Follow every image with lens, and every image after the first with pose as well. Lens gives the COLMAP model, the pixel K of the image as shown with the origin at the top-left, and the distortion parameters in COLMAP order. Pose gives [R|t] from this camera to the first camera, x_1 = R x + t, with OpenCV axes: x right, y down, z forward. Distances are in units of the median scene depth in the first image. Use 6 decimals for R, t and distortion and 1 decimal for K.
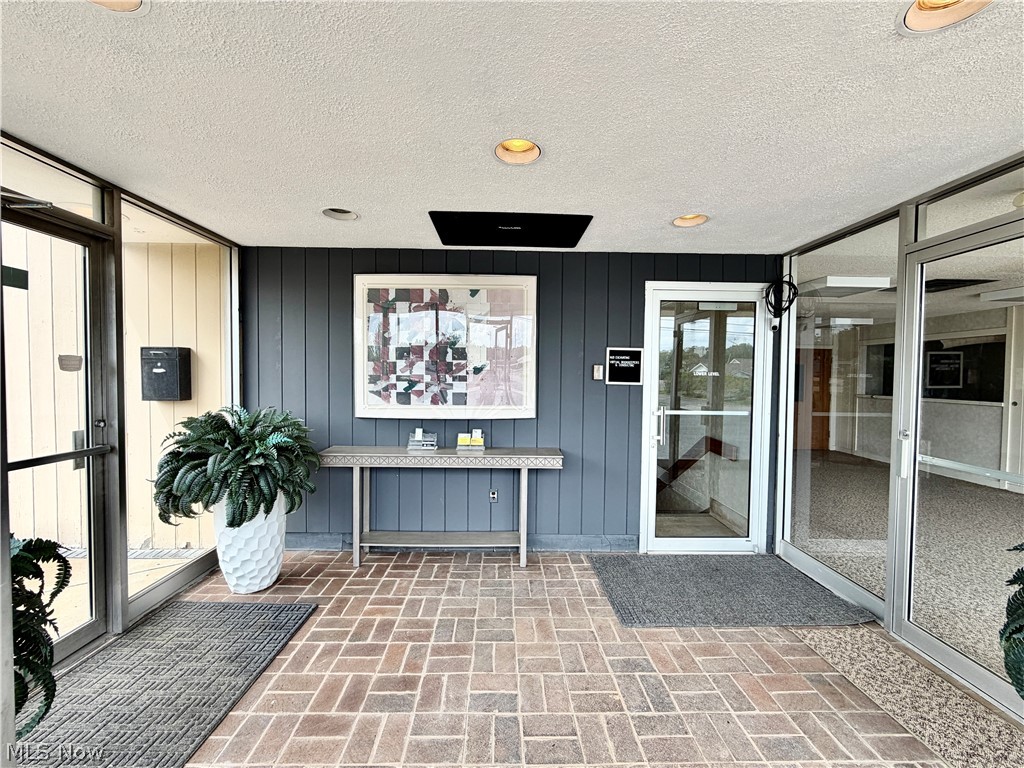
lens RADIAL K [[409.1, 0, 512.9], [0, 409.1, 385.8], [0, 0, 1]] dist [-0.001640, -0.000130]
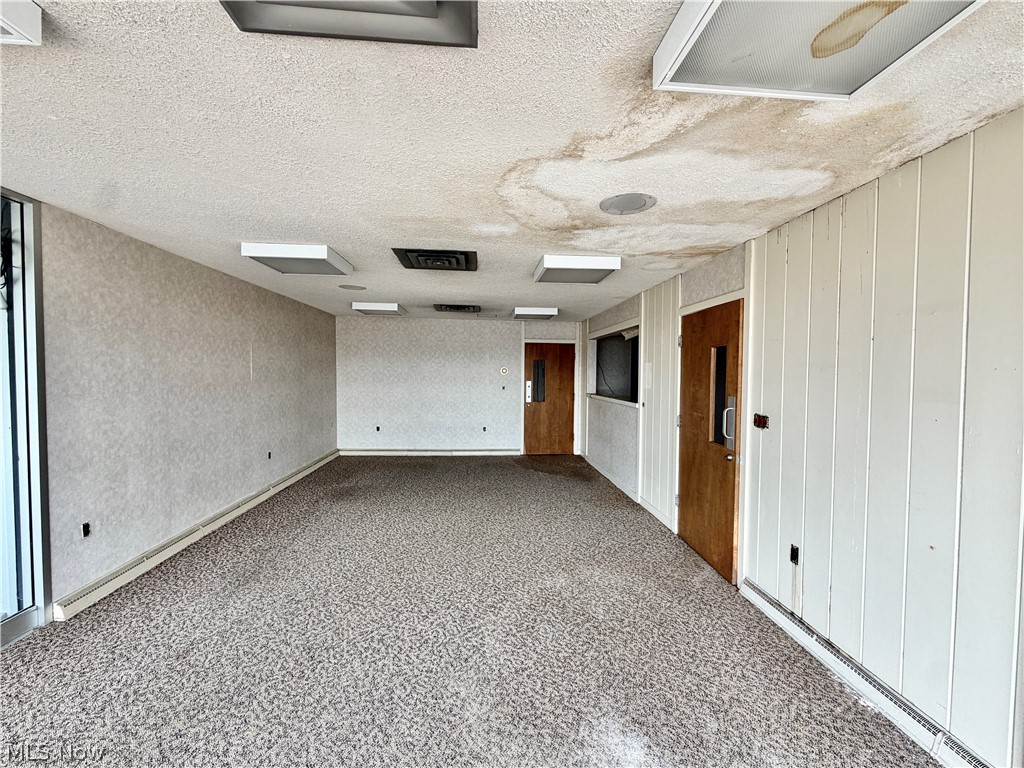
lens RADIAL K [[409.1, 0, 512.3], [0, 409.1, 385.0], [0, 0, 1]] dist [-0.001640, -0.000130]
pose [[0.998418, -0.005719, 0.055932, 1.026271], [0.005481, 0.999975, 0.004399, -0.003284], [-0.055956, -0.004086, 0.998425, 0.176101]]
